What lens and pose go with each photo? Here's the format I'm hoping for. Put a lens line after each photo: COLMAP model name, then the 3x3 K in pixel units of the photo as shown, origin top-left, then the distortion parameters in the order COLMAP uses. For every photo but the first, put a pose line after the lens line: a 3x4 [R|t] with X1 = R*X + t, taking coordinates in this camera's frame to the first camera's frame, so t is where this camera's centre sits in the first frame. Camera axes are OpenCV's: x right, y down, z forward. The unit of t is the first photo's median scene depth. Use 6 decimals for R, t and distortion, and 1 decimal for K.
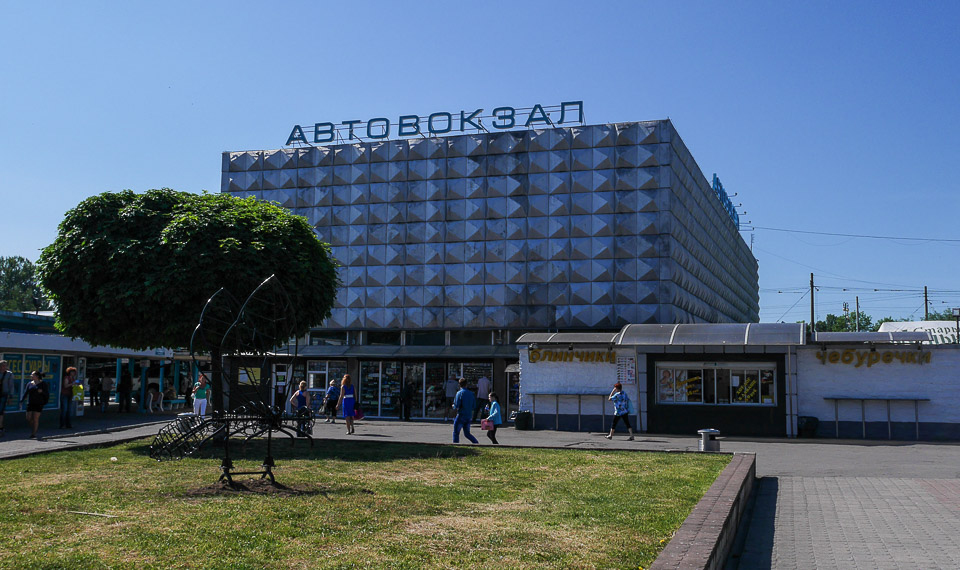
lens RADIAL K [[1020.0, 0, 480.0], [0, 1020.0, 285.0], [0, 0, 1]] dist [0.004256, 0.013023]
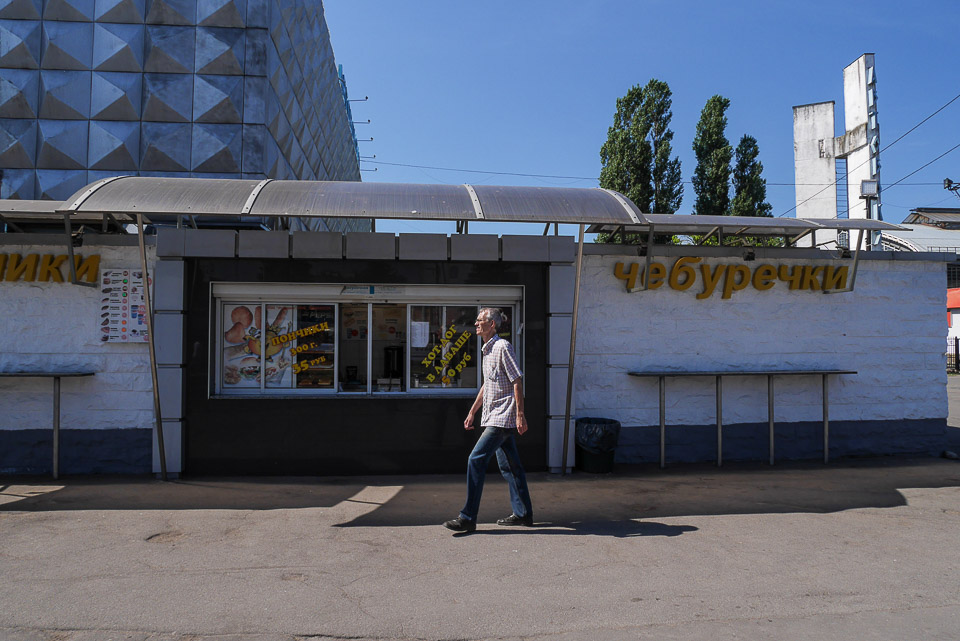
lens RADIAL K [[633.8, 0, 480.0], [0, 633.8, 320.5], [0, 0, 1]] dist [-0.051541, 0.001341]
pose [[0.886548, 0.009220, 0.462545, 0.154476], [-0.034289, 0.998361, 0.045819, 0.075603], [-0.461365, -0.056481, 0.885411, 0.758356]]
